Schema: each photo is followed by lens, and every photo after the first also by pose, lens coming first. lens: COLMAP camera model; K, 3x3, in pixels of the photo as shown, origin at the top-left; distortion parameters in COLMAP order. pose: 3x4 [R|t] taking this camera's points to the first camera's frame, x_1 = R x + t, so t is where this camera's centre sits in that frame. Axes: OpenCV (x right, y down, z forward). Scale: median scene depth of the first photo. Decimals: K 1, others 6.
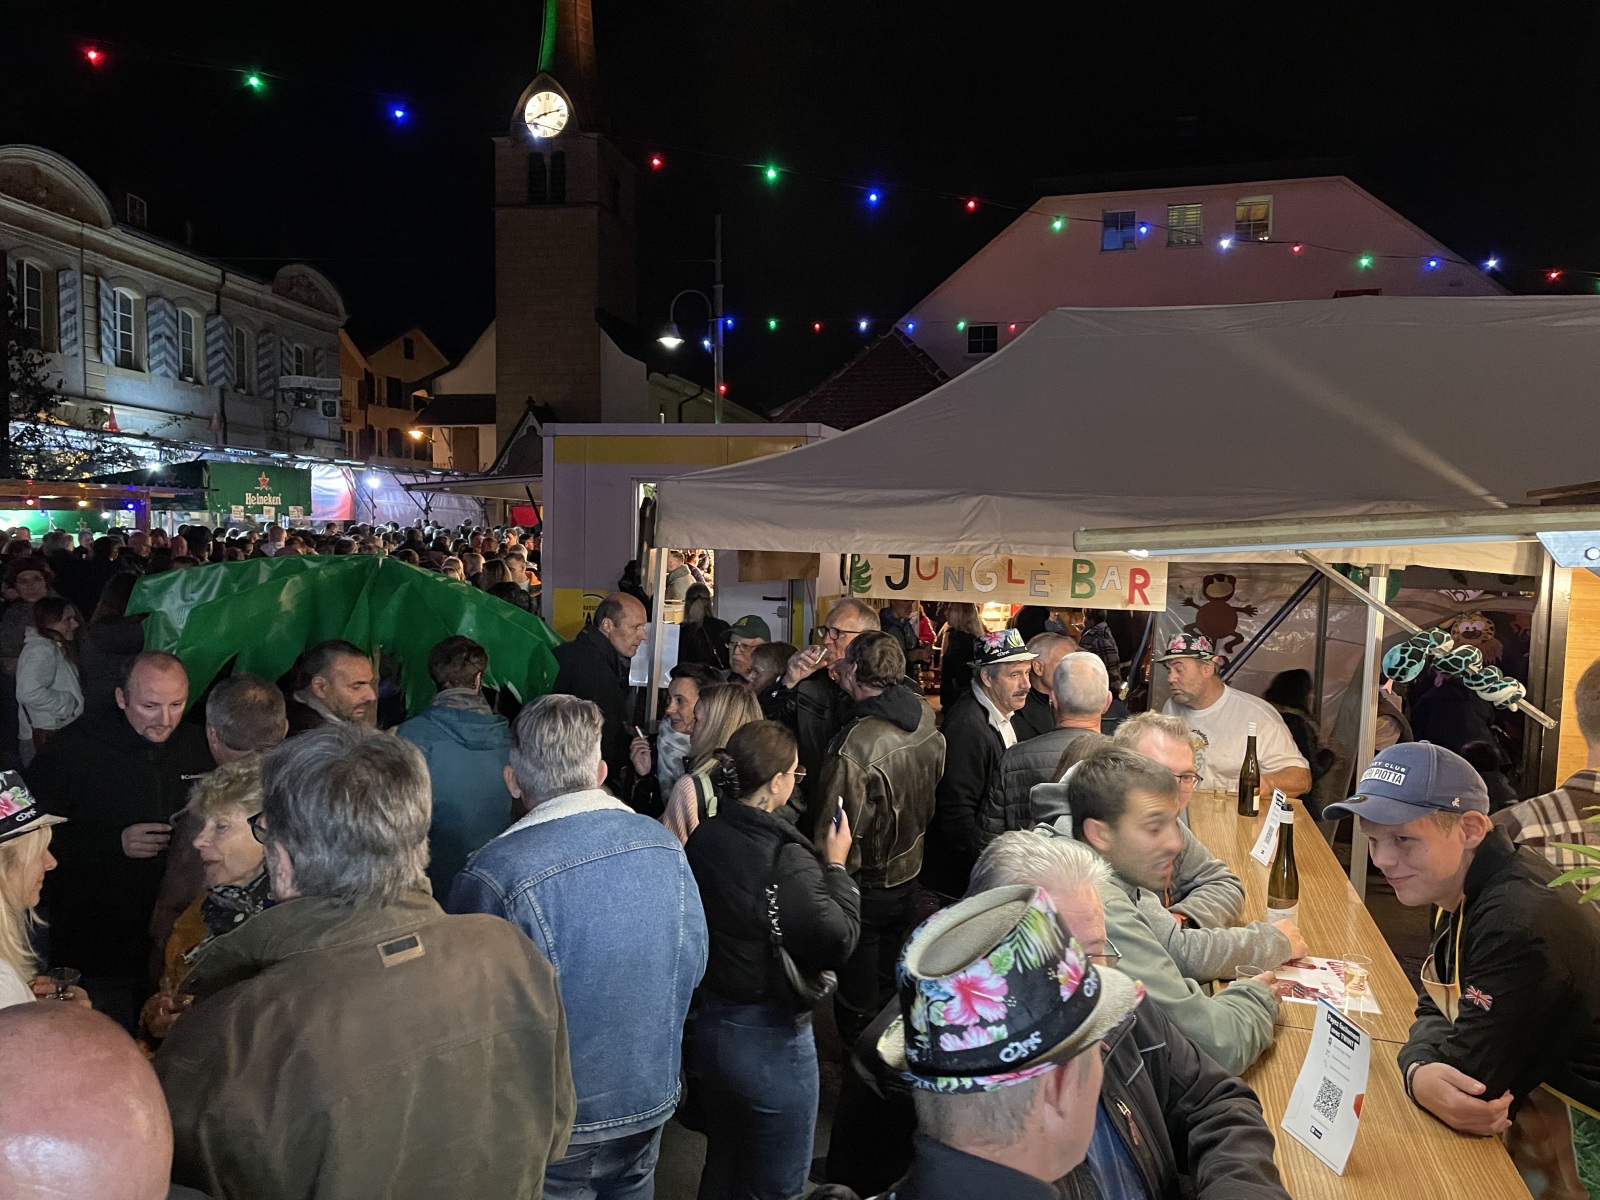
lens RADIAL K [[1176.5, 0, 808.9], [0, 1176.5, 607.8], [0, 0, 1]] dist [0.072156, -0.095655]
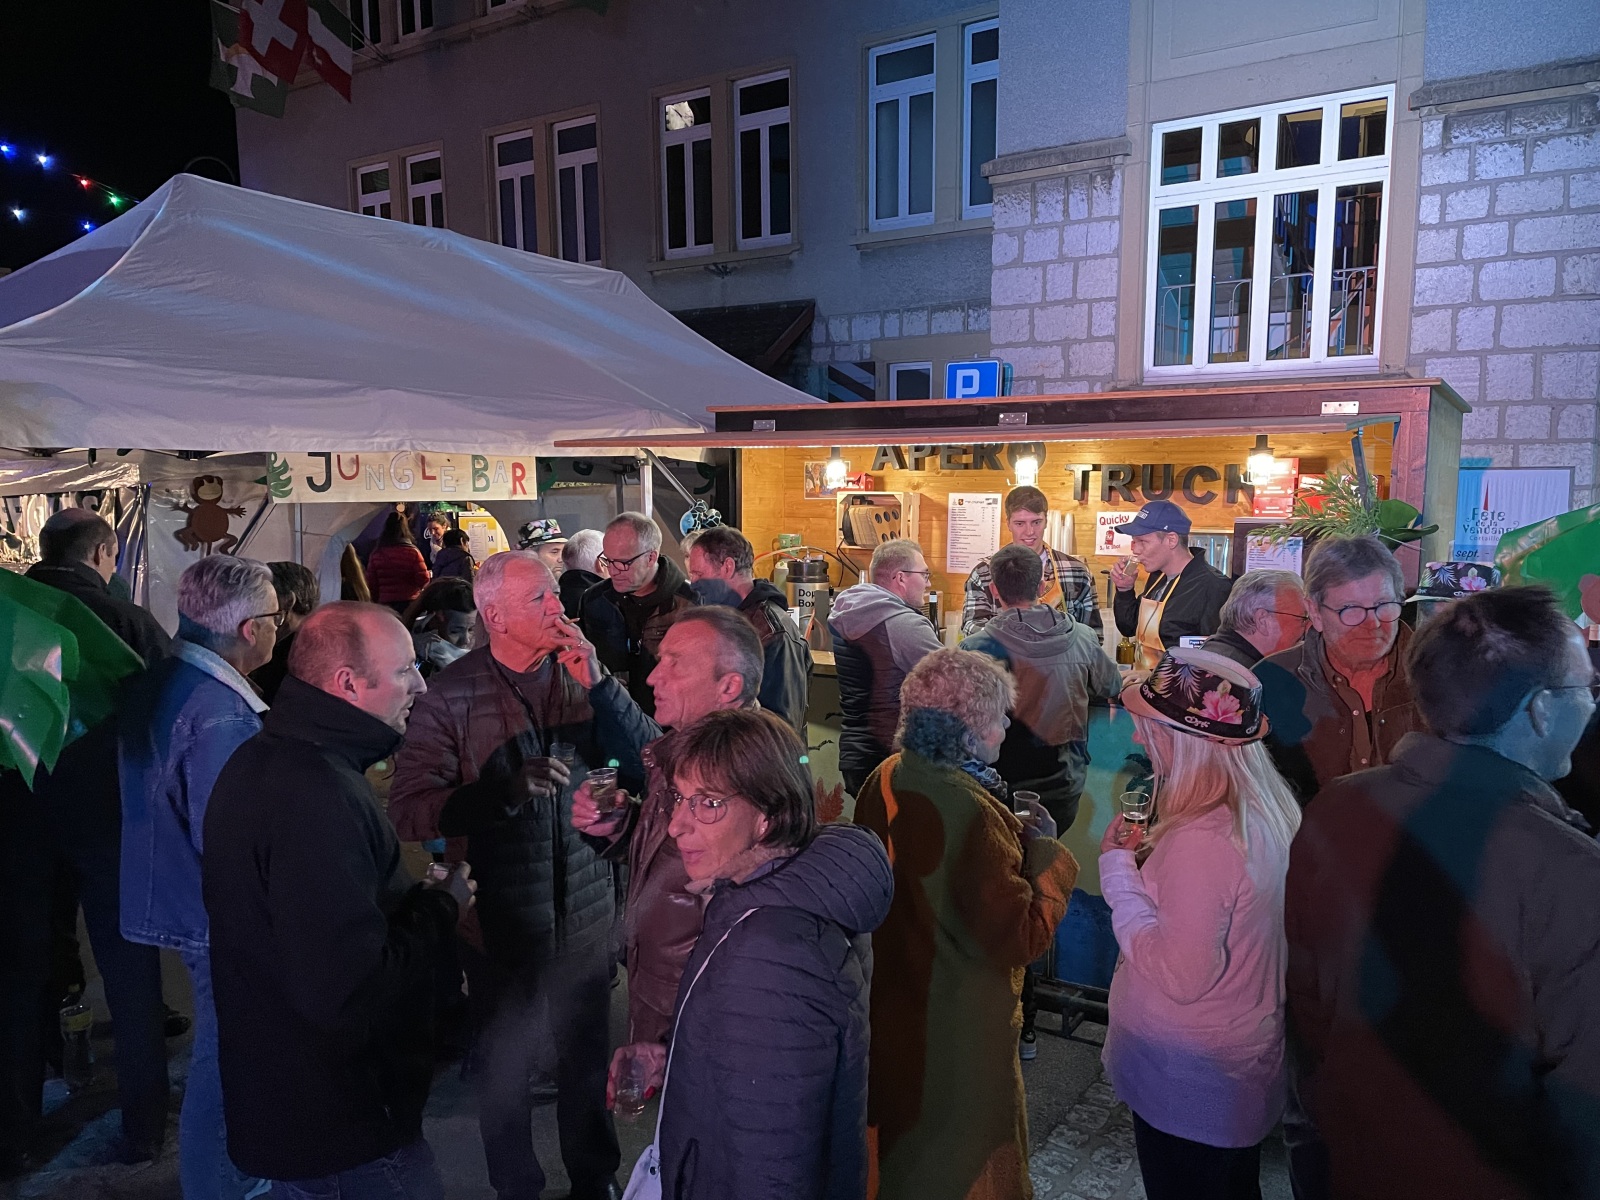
lens RADIAL K [[1197.6, 0, 801.4], [0, 1197.6, 614.1], [0, 0, 1]] dist [0.077845, -0.104769]
pose [[0.253757, -0.136118, 0.957642, -0.725246], [0.059643, 0.990367, 0.124966, -0.016371], [-0.965427, 0.025405, 0.259431, 0.409531]]
